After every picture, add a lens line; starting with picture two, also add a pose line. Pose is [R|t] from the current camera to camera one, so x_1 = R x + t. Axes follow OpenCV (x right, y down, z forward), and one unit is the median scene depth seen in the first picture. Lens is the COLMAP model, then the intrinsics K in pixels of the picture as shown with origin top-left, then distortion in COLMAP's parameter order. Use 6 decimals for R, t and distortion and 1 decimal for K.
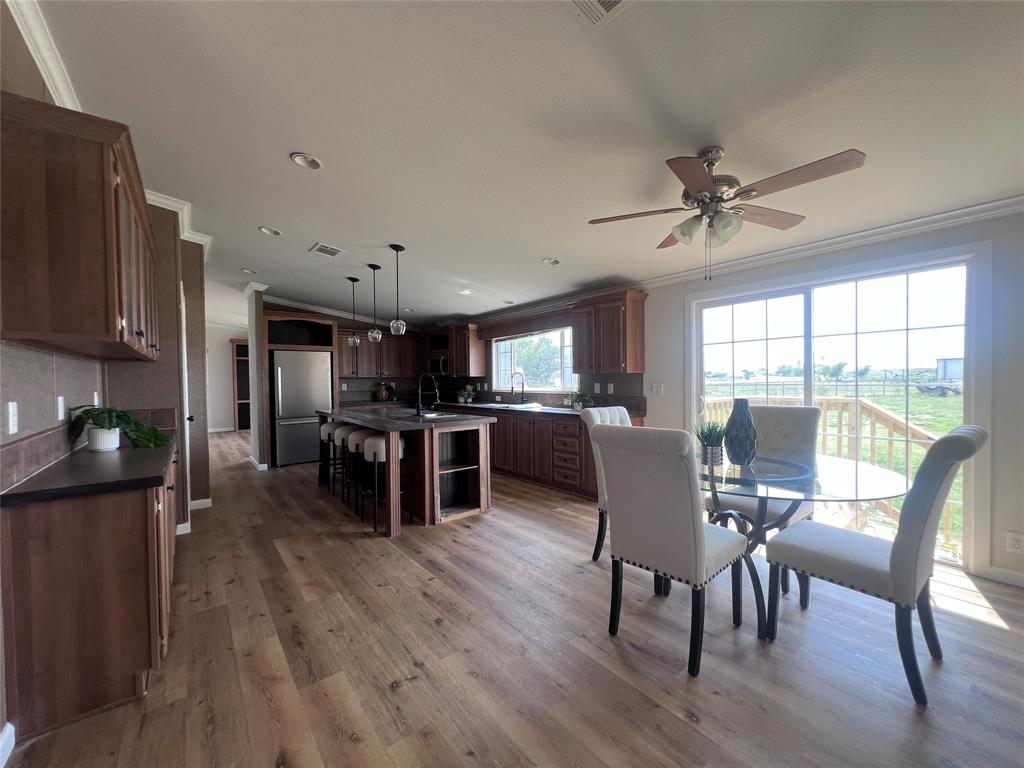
lens RADIAL K [[409.7, 0, 512.5], [0, 409.7, 386.5], [0, 0, 1]] dist [-0.000307, 0.000042]
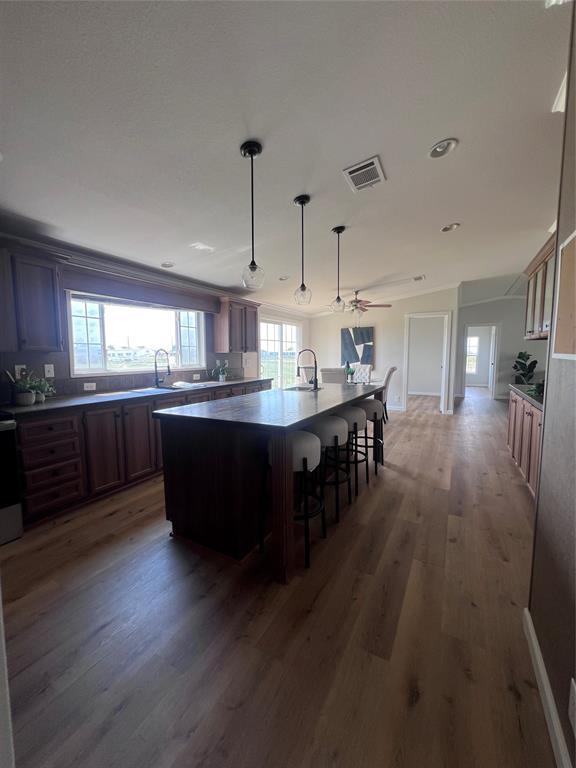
lens RADIAL K [[307.3, 0, 286.2], [0, 307.3, 384.5], [0, 0, 1]] dist [-0.000307, 0.000042]
pose [[-0.377640, -0.076240, 0.922808, -1.244749], [0.028965, 0.995144, 0.094070, -0.023256], [-0.925499, 0.062253, -0.373598, 1.811479]]
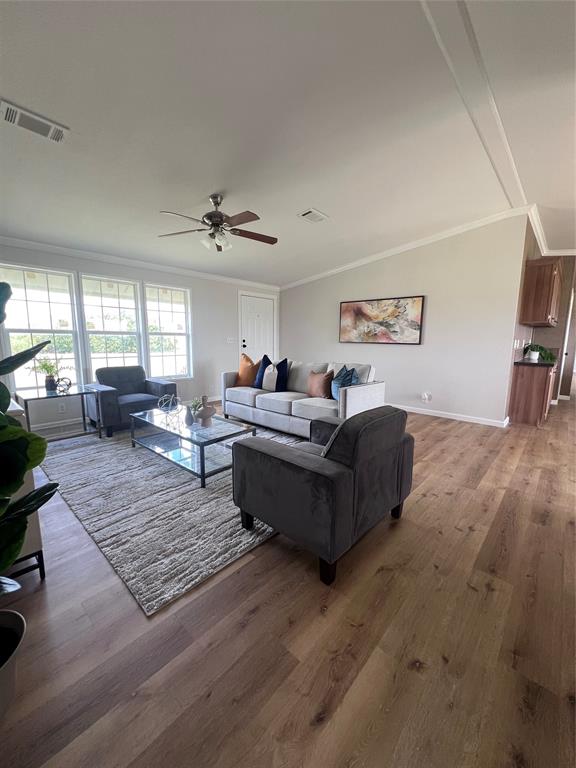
lens RADIAL K [[307.3, 0, 286.2], [0, 307.3, 384.5], [0, 0, 1]] dist [-0.000307, 0.000042]
pose [[0.161019, 0.163148, -0.973373, 0.646808], [-0.031595, 0.986589, 0.160136, 0.029235], [0.986445, 0.004968, 0.164014, -0.804853]]
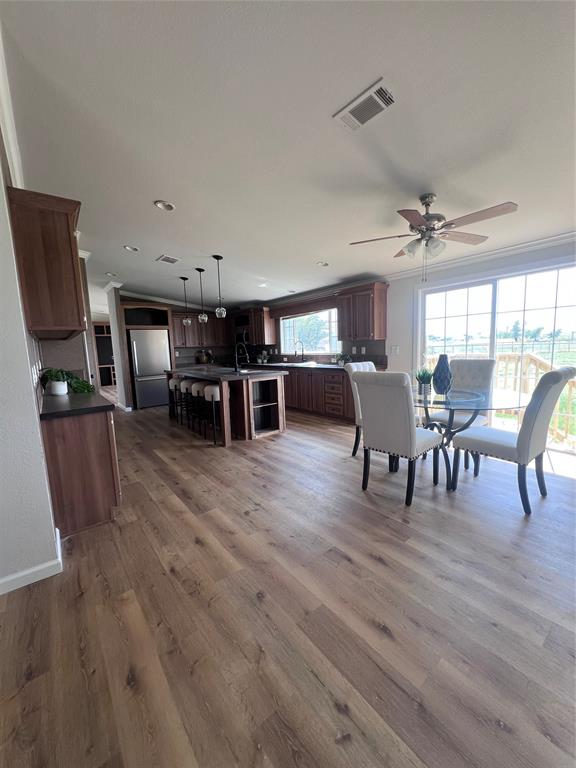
lens RADIAL K [[307.3, 0, 286.2], [0, 307.3, 384.5], [0, 0, 1]] dist [-0.000307, 0.000042]
pose [[0.999663, -0.022683, -0.012663, -0.041577], [0.023915, 0.993911, 0.107557, 0.001522], [0.010146, -0.107823, 0.994118, -0.174558]]
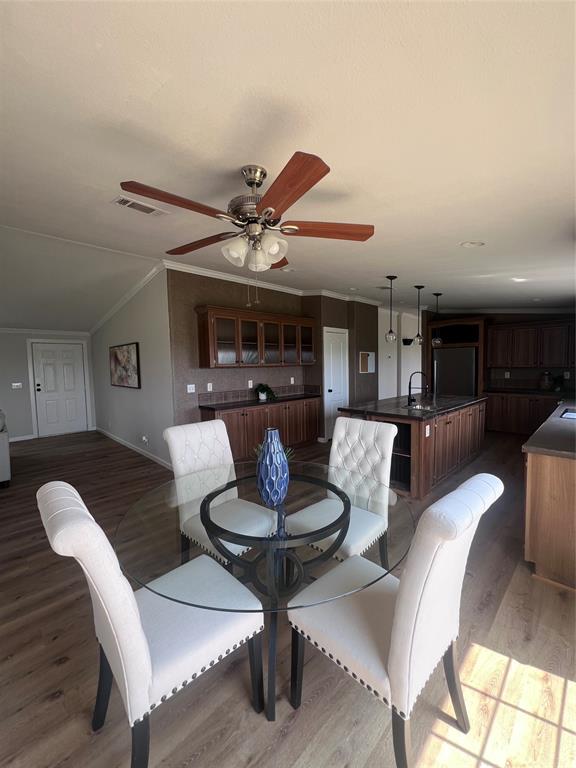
lens RADIAL K [[307.5, 0, 288.0], [0, 307.5, 384.0], [0, 0, 1]] dist [-0.003033, -0.000095]
pose [[0.107126, 0.077180, -0.991245, 0.882222], [-0.000406, 0.996986, 0.077583, -0.091220], [0.994245, -0.007909, 0.106834, 0.702643]]
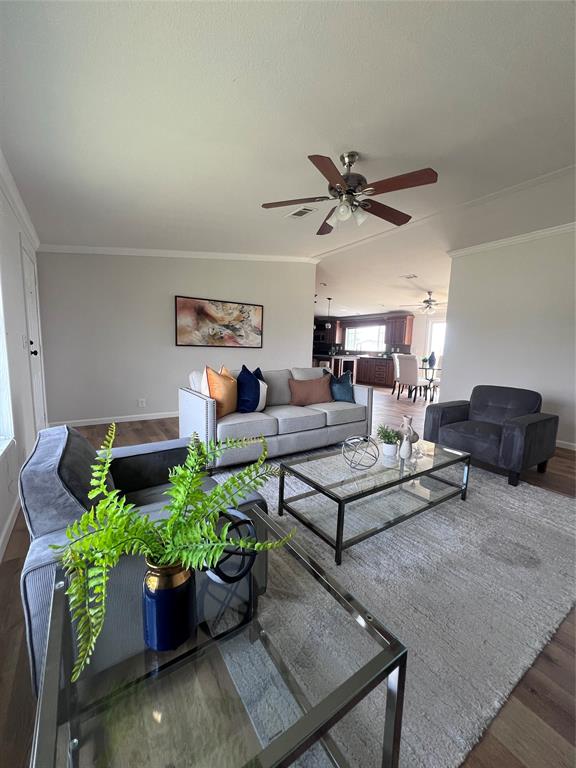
lens RADIAL K [[307.3, 0, 286.2], [0, 307.3, 384.5], [0, 0, 1]] dist [-0.000307, 0.000042]
pose [[0.995560, 0.053335, -0.077557, -0.488593], [-0.044875, 0.993245, 0.107005, 0.069817], [0.082740, -0.103049, 0.991229, -1.639770]]
